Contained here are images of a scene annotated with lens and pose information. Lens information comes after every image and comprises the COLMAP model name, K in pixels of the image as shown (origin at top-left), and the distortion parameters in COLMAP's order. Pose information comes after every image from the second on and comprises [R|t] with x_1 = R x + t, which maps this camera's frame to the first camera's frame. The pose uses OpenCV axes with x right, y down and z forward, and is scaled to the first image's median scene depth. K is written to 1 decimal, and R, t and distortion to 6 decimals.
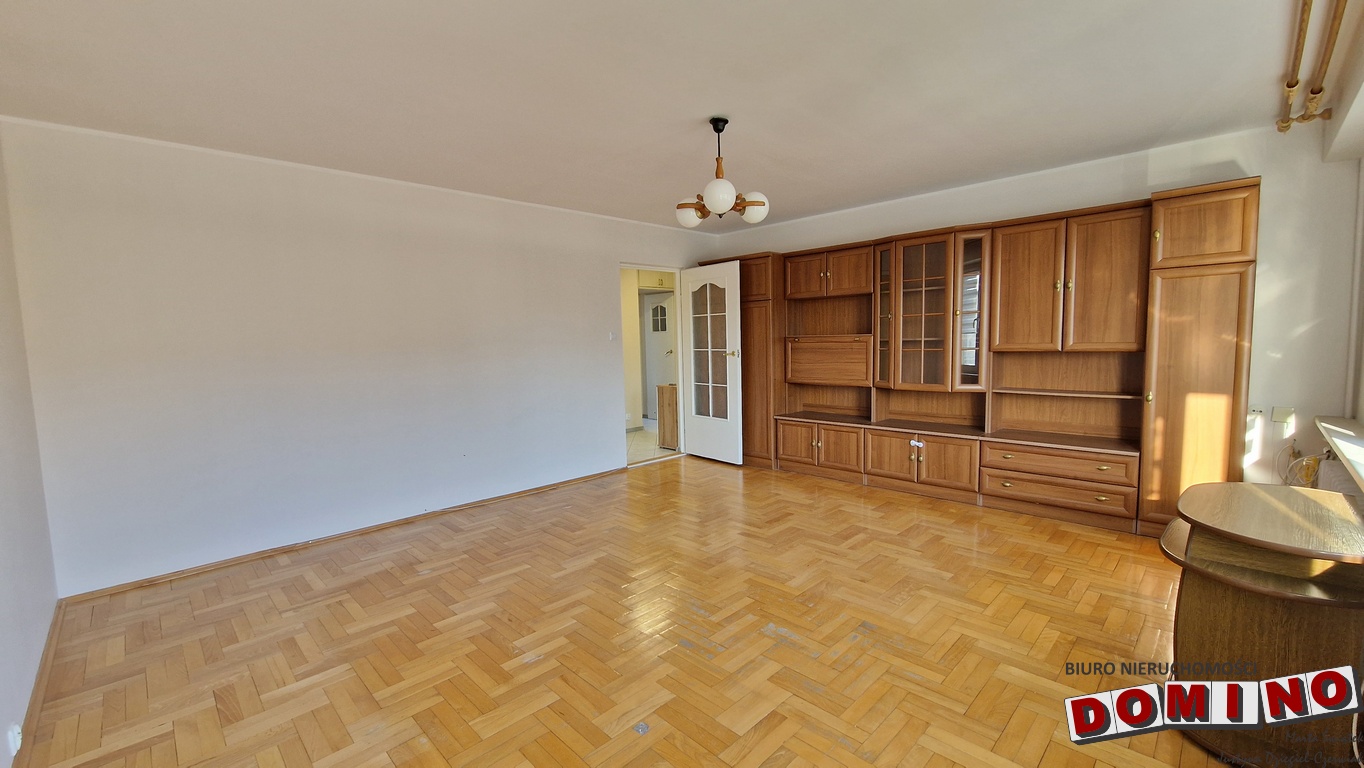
lens RADIAL K [[553.8, 0, 677.5], [0, 553.8, 387.1], [0, 0, 1]] dist [0.002180, -0.000209]
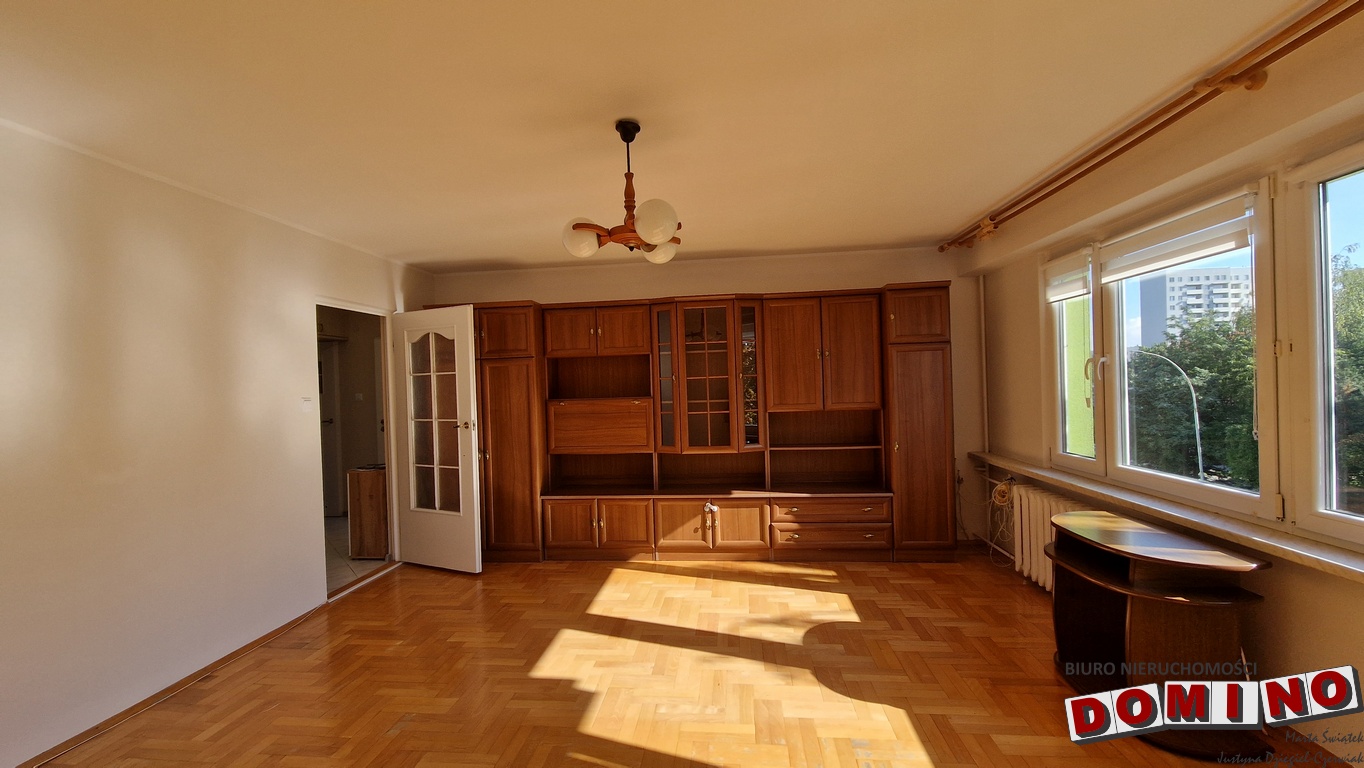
lens RADIAL K [[553.8, 0, 677.5], [0, 553.8, 387.1], [0, 0, 1]] dist [0.002180, -0.000209]
pose [[0.775020, -0.000385, 0.631936, -0.213887], [0.066618, 0.994477, -0.081097, -0.032499], [-0.628415, 0.104950, 0.770766, 0.242418]]
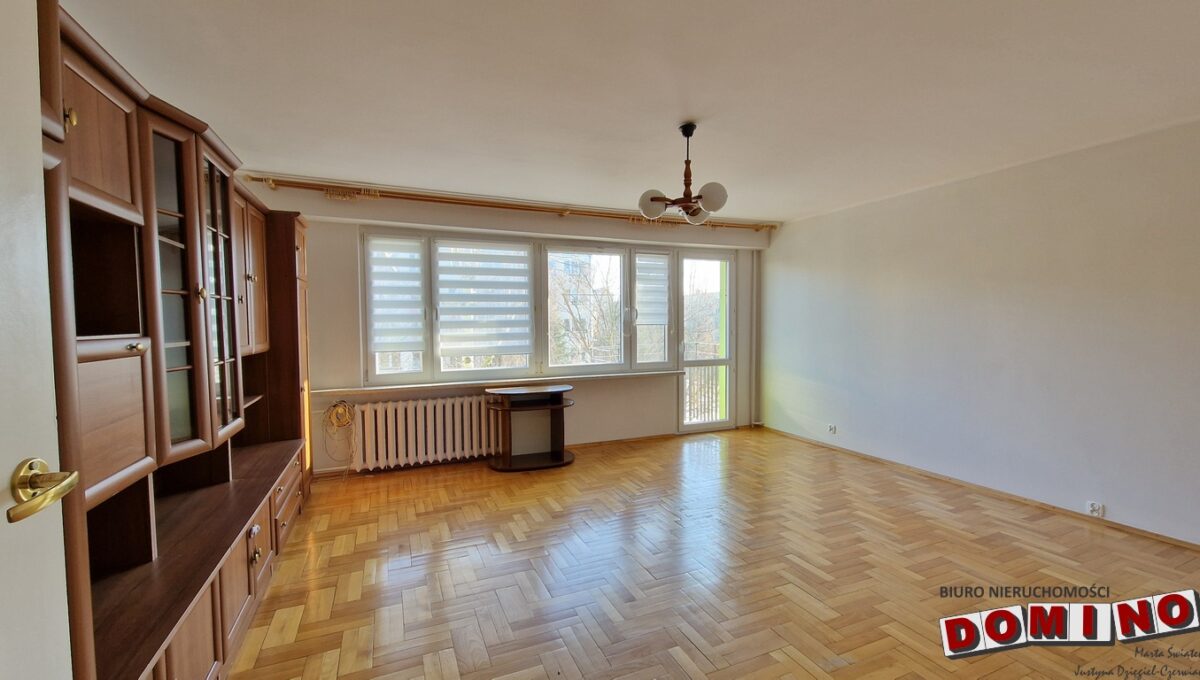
lens RADIAL K [[488.8, 0, 595.9], [0, 488.8, 344.8], [0, 0, 1]] dist [-0.000037, -0.000001]
pose [[-0.927724, 0.014565, 0.372984, -0.066251], [0.064514, 0.990457, 0.121789, -0.110587], [-0.367650, 0.137049, -0.919810, 1.202253]]
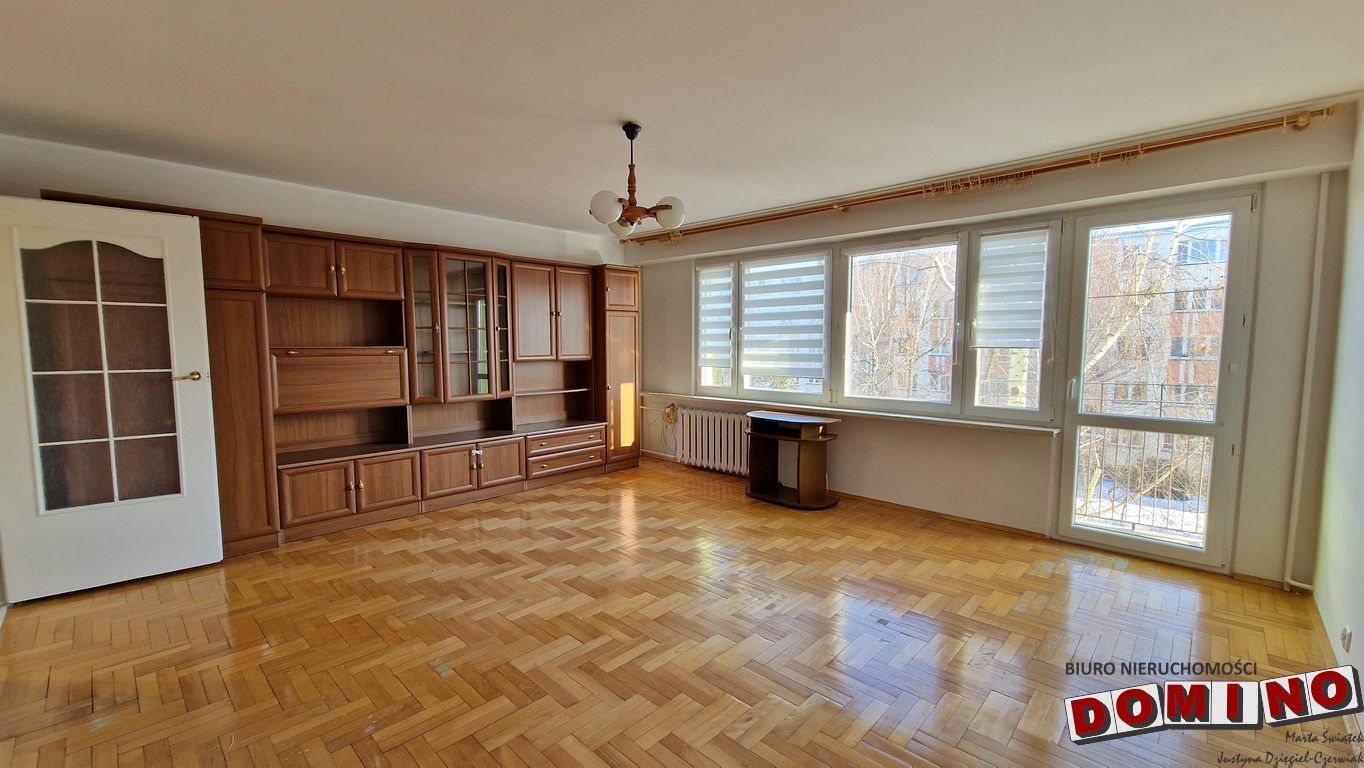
lens RADIAL K [[553.8, 0, 677.5], [0, 553.8, 387.1], [0, 0, 1]] dist [0.002180, -0.000209]
pose [[-0.021833, -0.056953, 0.998138, -0.560835], [0.090518, 0.994163, 0.058706, -0.042773], [-0.995655, 0.091631, -0.016550, 0.585223]]
